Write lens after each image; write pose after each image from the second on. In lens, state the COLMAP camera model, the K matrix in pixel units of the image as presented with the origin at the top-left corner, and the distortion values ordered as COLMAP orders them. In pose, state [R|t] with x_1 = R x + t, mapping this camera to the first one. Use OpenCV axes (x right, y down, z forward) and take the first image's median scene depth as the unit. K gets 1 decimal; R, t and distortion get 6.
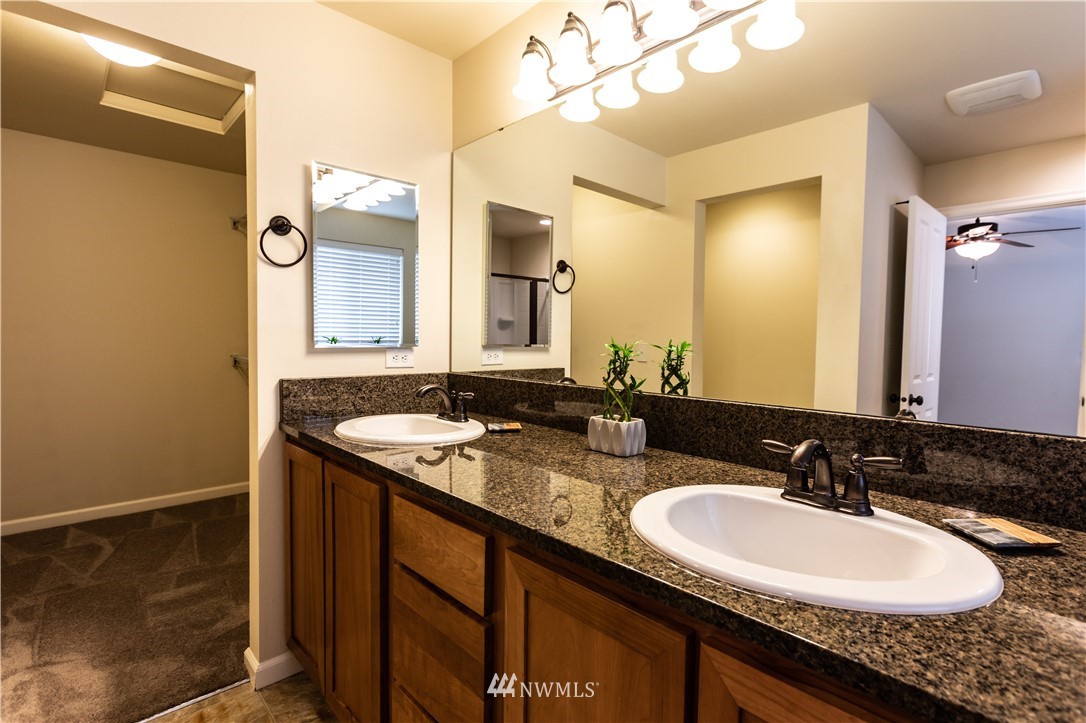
lens RADIAL K [[511.2, 0, 574.1], [0, 511.2, 362.5], [0, 0, 1]] dist [0.004300, 0.000847]
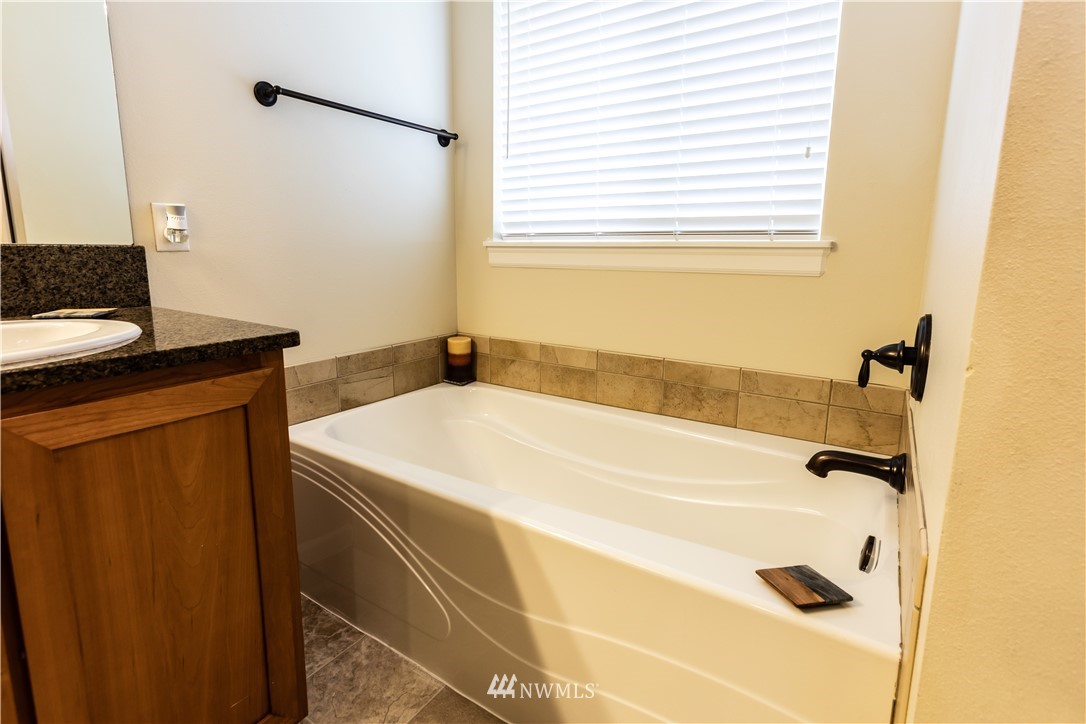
lens RADIAL K [[530.3, 0, 537.3], [0, 530.3, 329.1], [0, 0, 1]] dist [0.001625, 0.001436]
pose [[-0.194762, -0.168482, 0.966272, -0.649910], [0.034559, 0.983346, 0.178425, 0.149091], [-0.980242, 0.068144, -0.185696, 0.087138]]
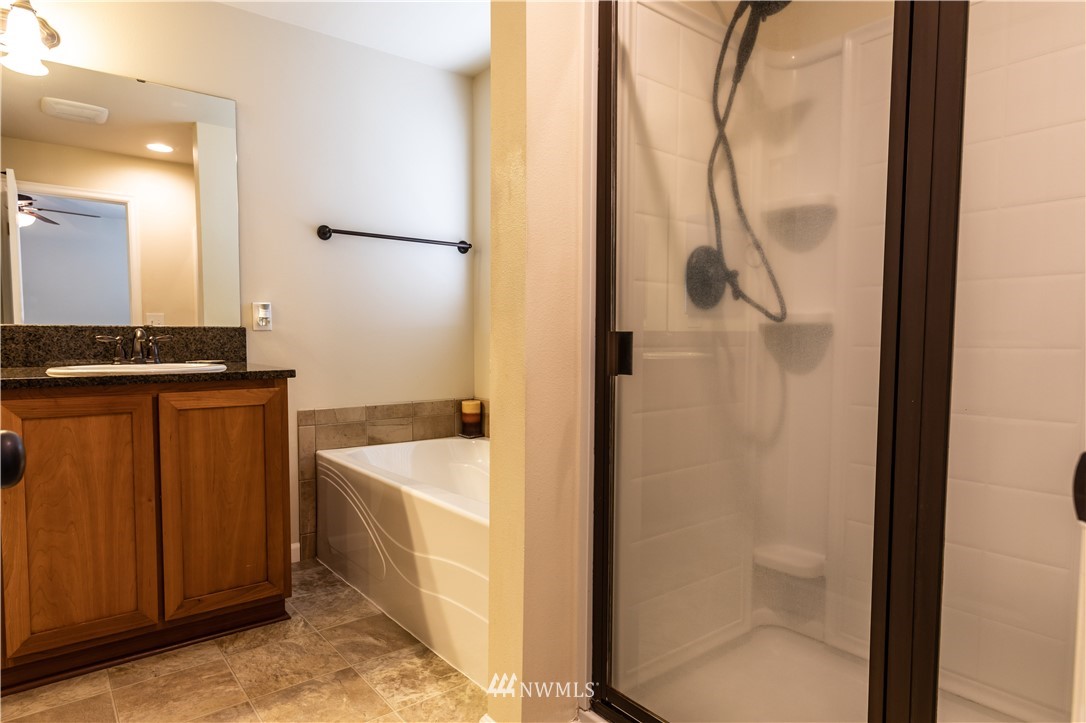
lens RADIAL K [[622.3, 0, 543.0], [0, 622.3, 361.5], [0, 0, 1]] dist [-0.001420, -0.001283]
pose [[0.093802, -0.060383, 0.993758, -1.812943], [0.043305, 0.997462, 0.056521, 0.203270], [-0.994649, 0.037733, 0.096179, -0.826828]]
